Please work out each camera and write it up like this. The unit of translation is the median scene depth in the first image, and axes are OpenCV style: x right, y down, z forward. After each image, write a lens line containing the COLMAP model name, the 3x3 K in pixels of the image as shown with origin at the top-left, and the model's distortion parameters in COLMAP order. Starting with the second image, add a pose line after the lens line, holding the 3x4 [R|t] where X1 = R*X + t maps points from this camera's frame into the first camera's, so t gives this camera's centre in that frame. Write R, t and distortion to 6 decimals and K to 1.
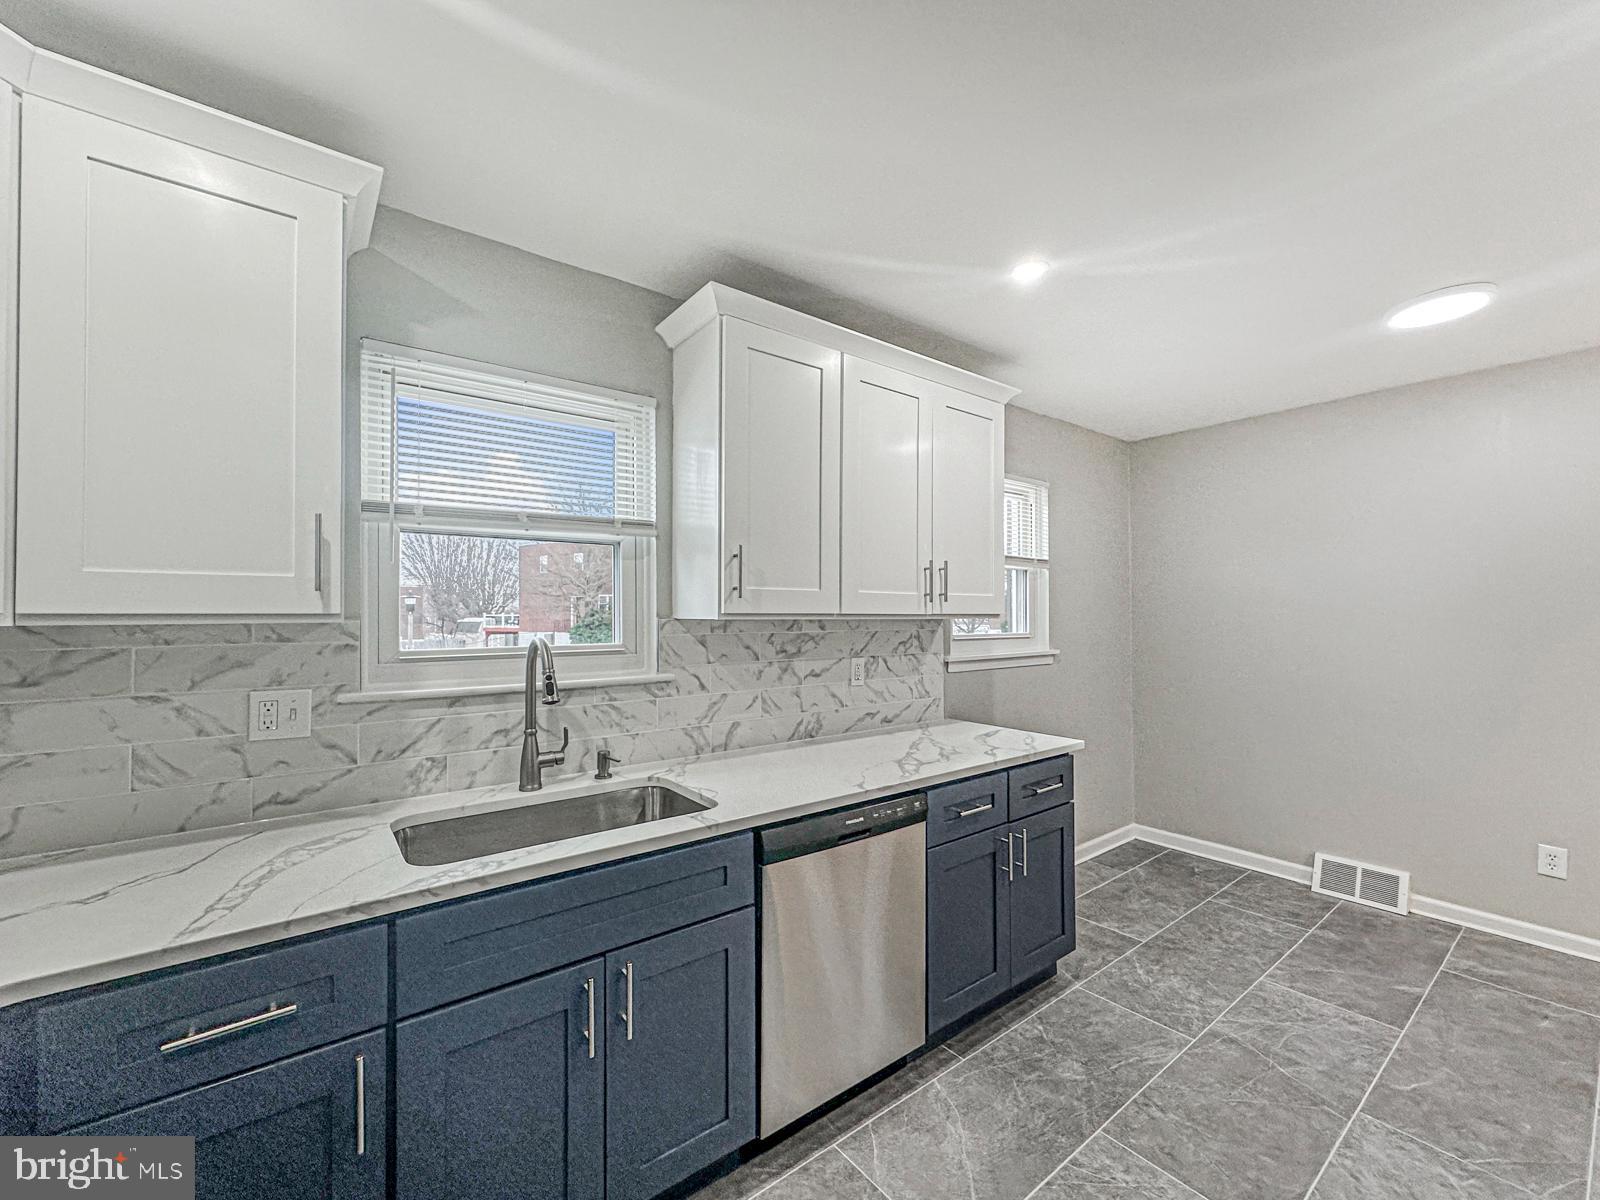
lens RADIAL K [[643.0, 0, 797.5], [0, 643.0, 603.3], [0, 0, 1]] dist [0.000785, 0.000603]
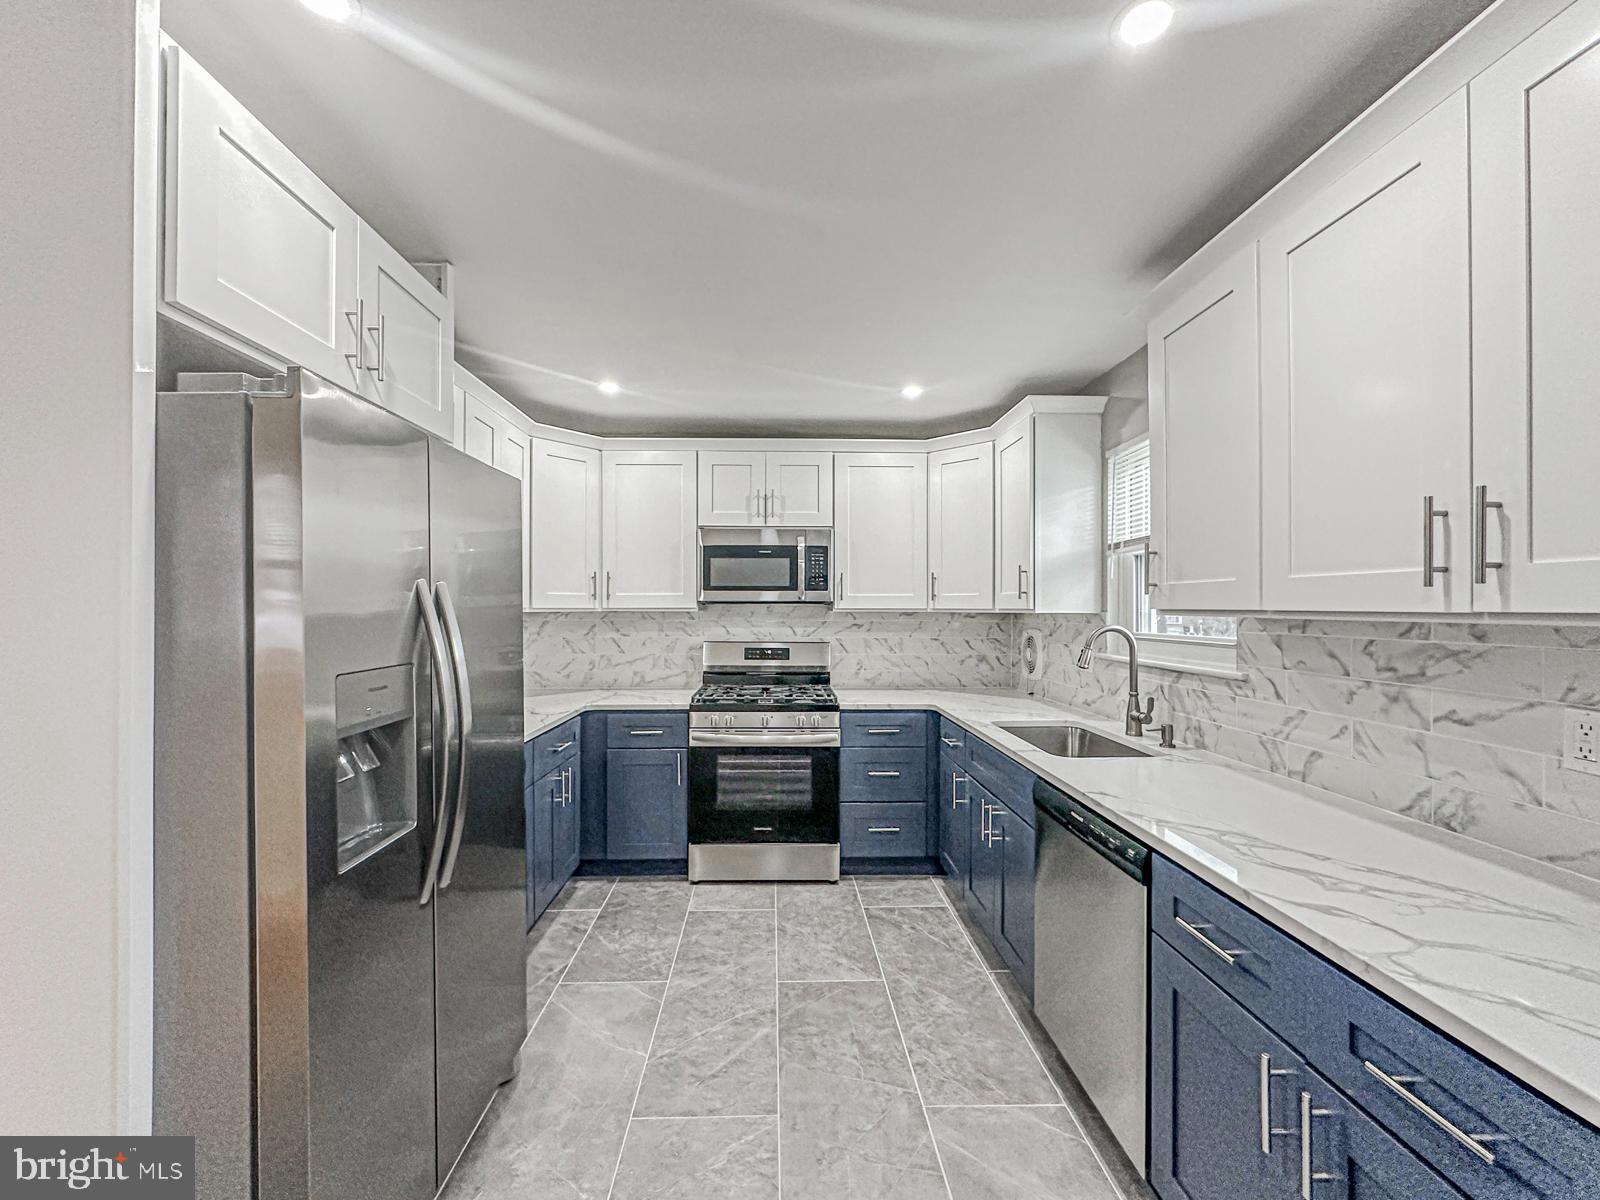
lens RADIAL K [[643.0, 0, 797.5], [0, 643.0, 603.3], [0, 0, 1]] dist [0.000785, 0.000603]
pose [[-0.565372, -0.012023, -0.824749, 0.844458], [-0.000874, 0.999902, -0.013977, 0.018121], [0.824836, -0.007181, -0.565327, 0.874697]]
